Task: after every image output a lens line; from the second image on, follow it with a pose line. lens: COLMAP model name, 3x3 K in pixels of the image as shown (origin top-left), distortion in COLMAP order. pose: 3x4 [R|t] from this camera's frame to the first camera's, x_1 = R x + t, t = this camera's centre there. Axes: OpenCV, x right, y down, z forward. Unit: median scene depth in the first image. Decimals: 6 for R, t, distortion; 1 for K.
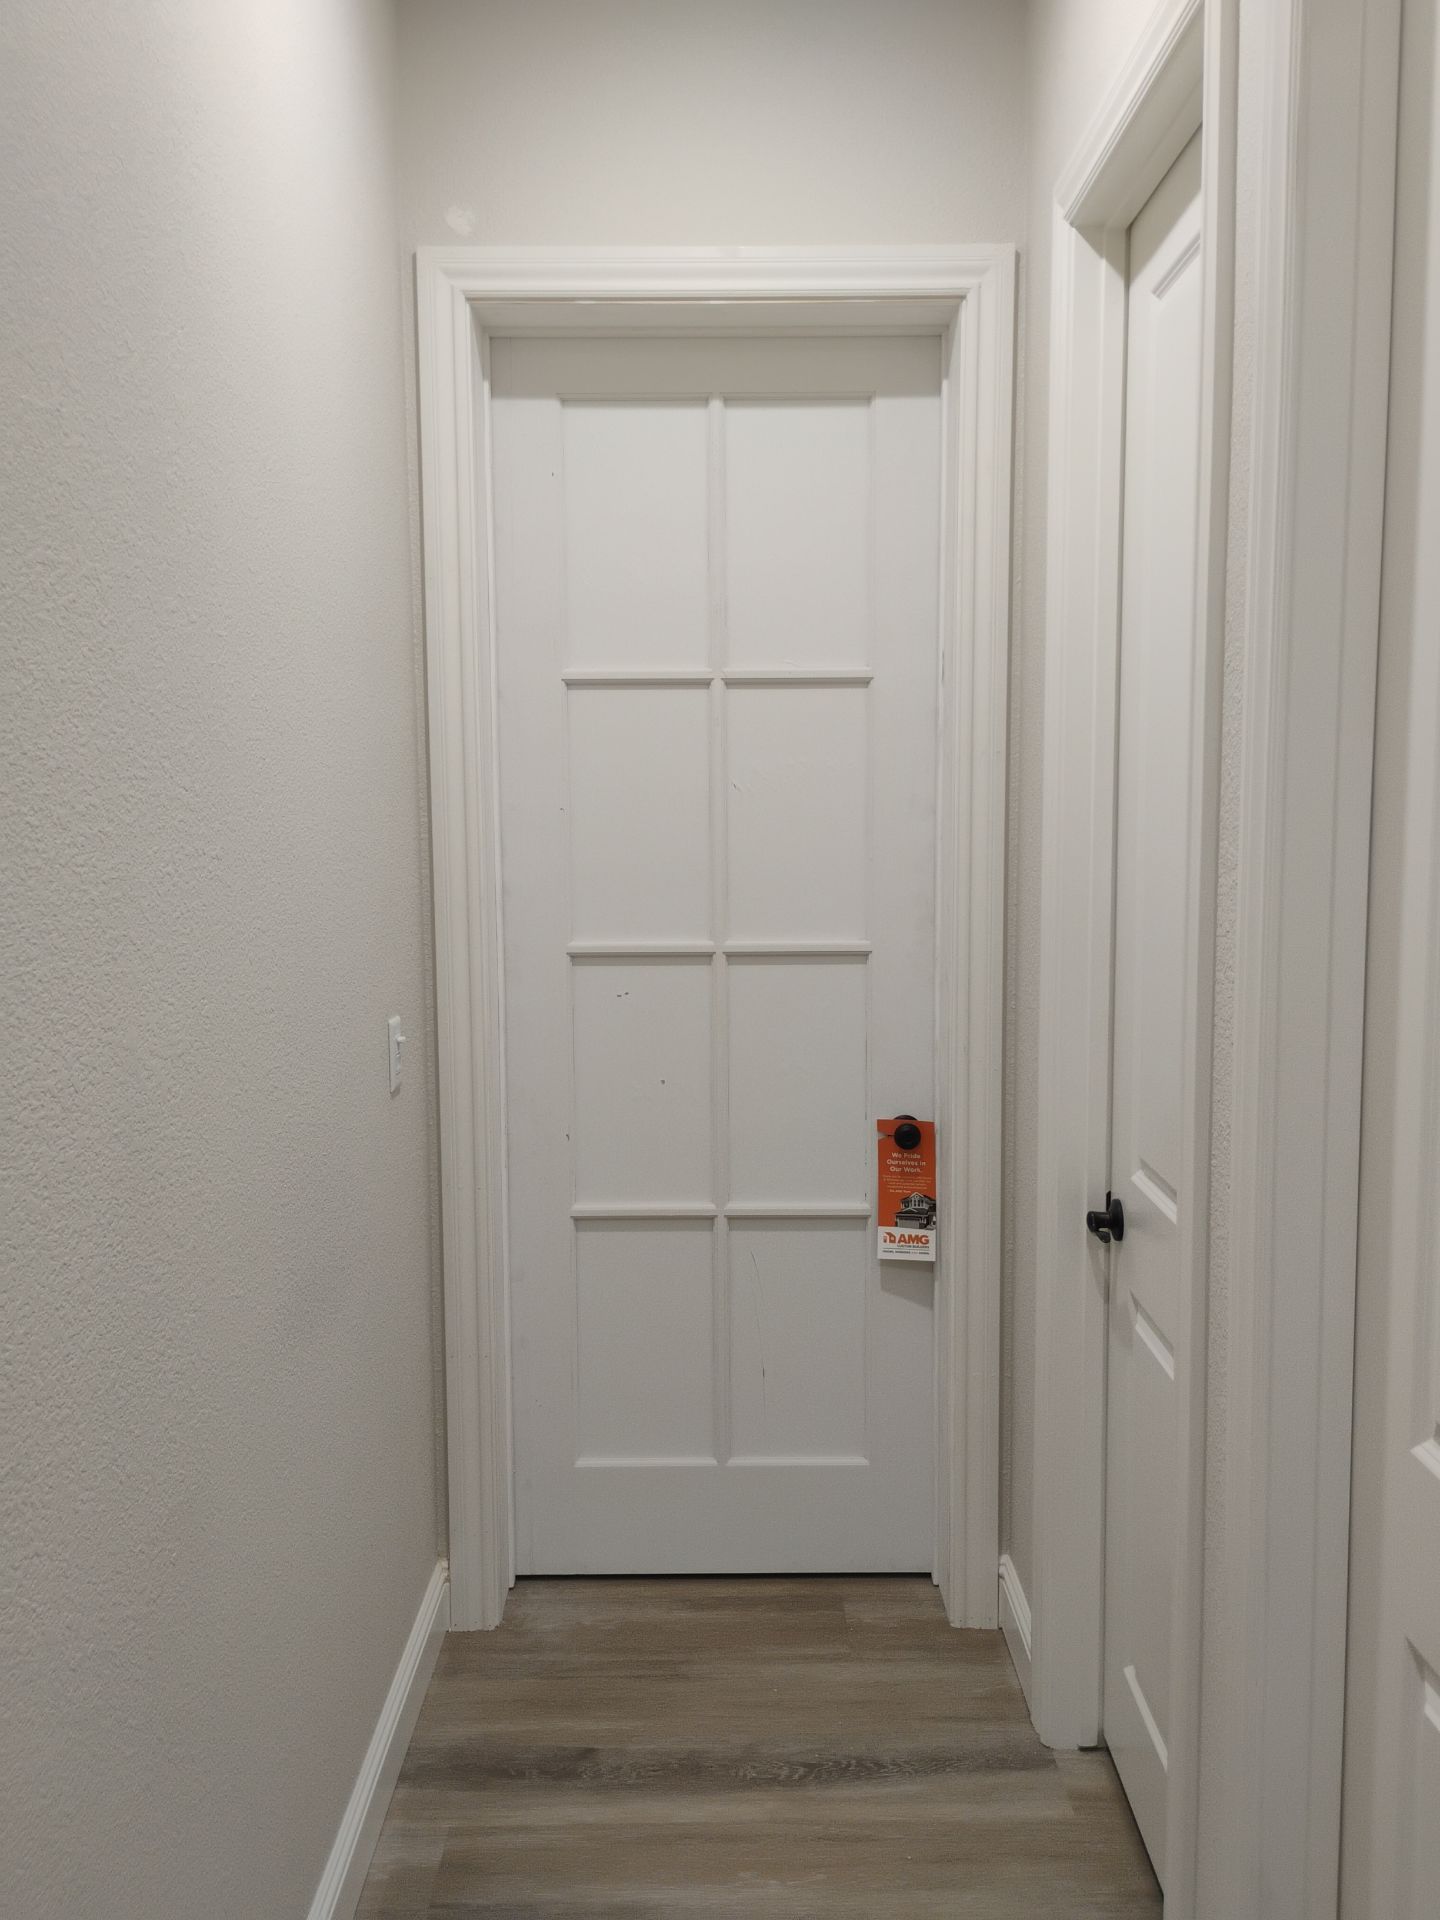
lens RADIAL K [[1599.7, 0, 720.0], [0, 1599.7, 960.0], [0, 0, 1]] dist [0.086486, -0.165603]
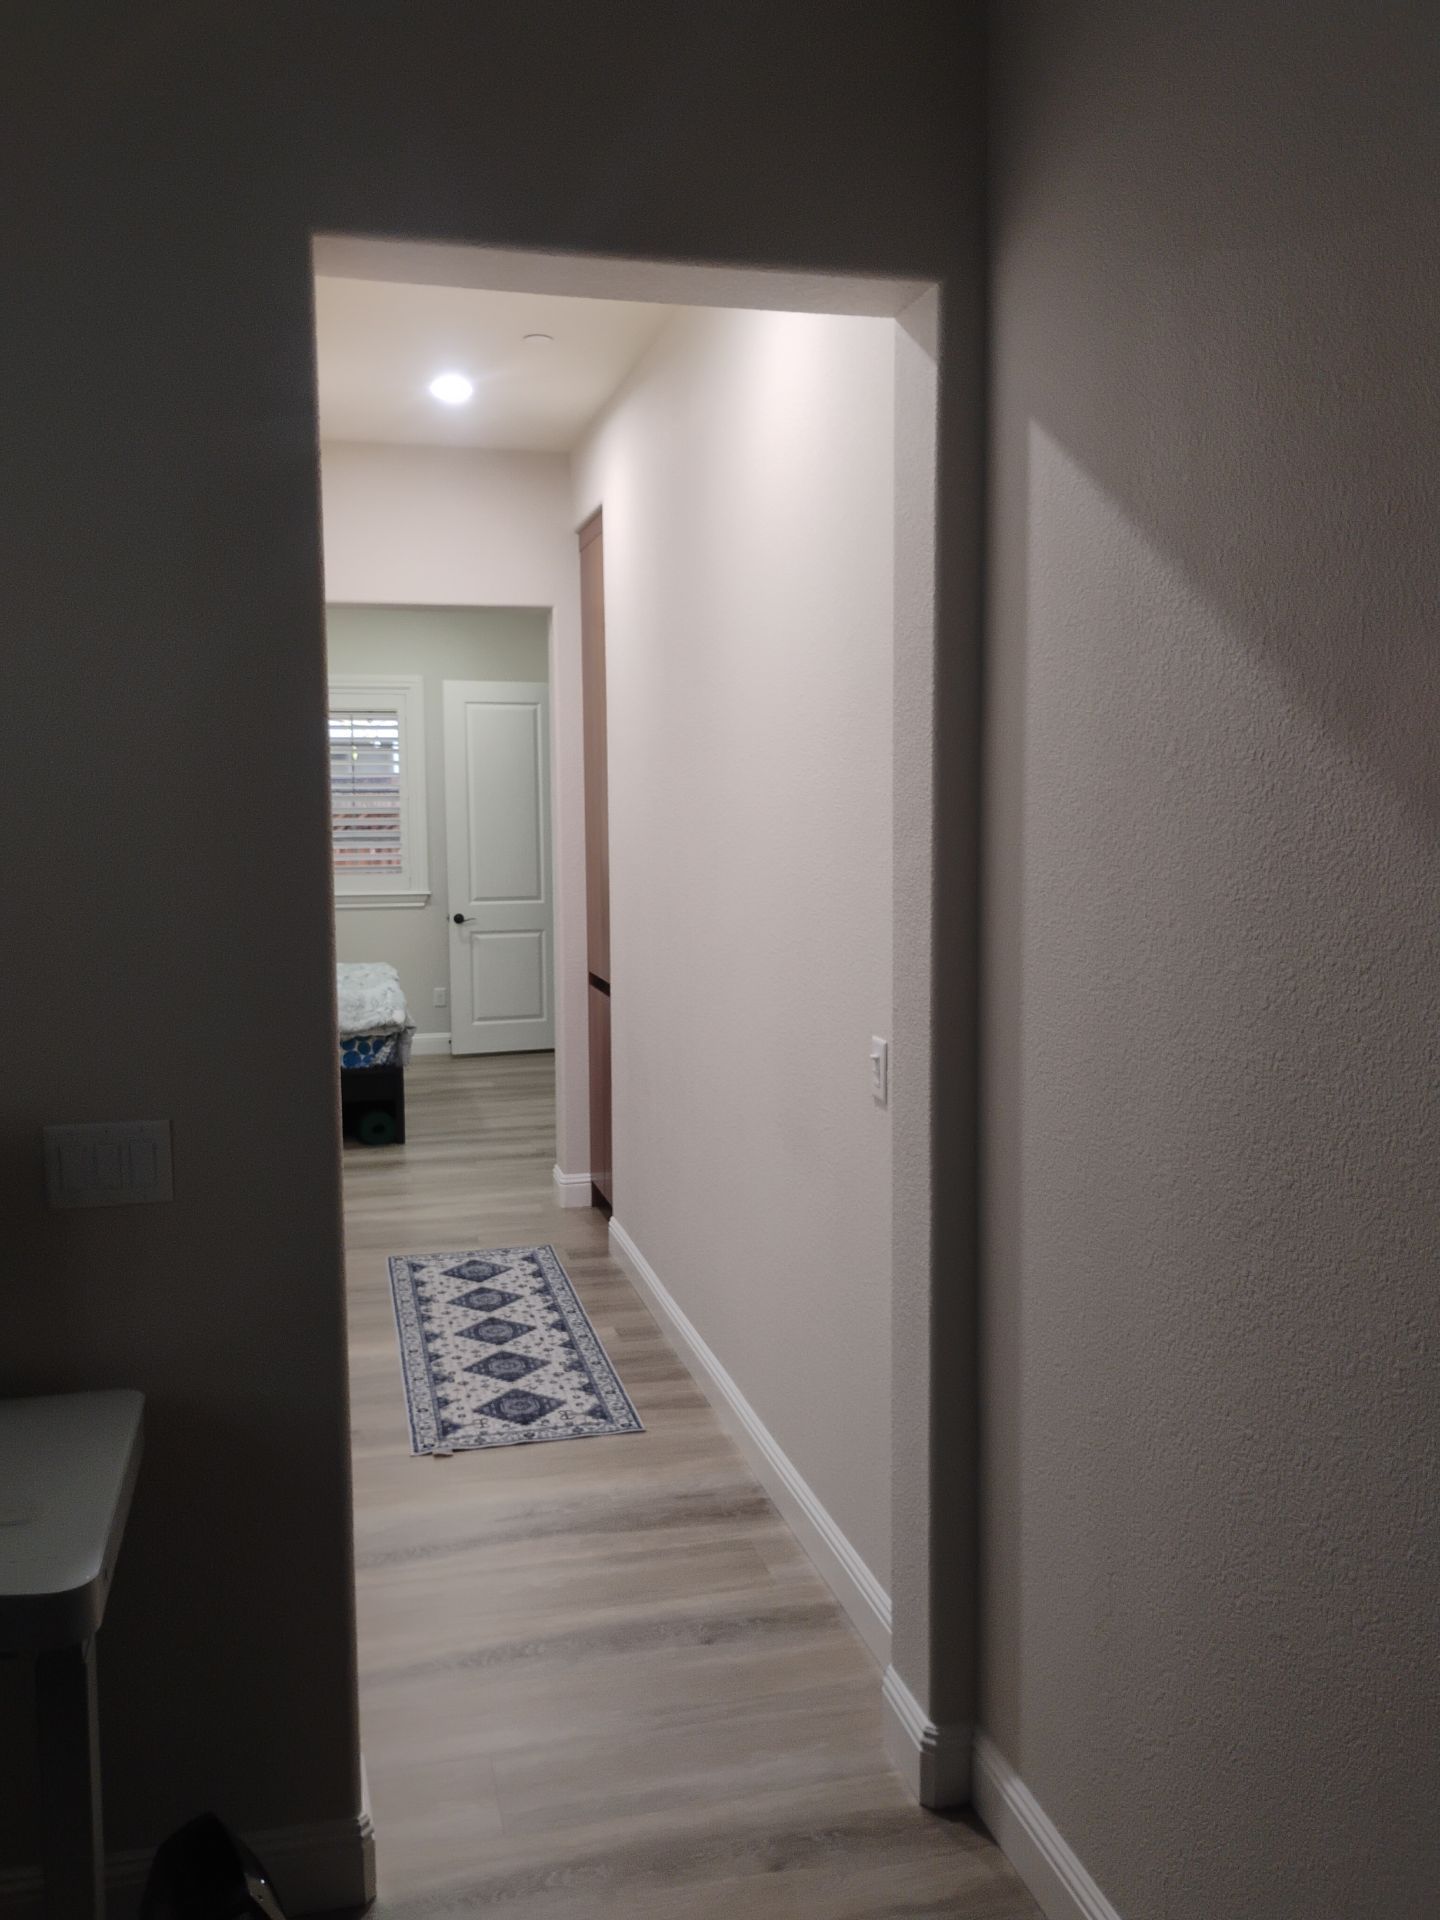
lens RADIAL K [[1599.7, 0, 720.0], [0, 1599.7, 960.0], [0, 0, 1]] dist [0.086486, -0.165603]
pose [[-0.968321, 0.045238, -0.245577, 0.178721], [-0.009920, 0.975707, 0.218854, -0.263265], [0.249512, 0.214357, -0.944349, 1.999418]]
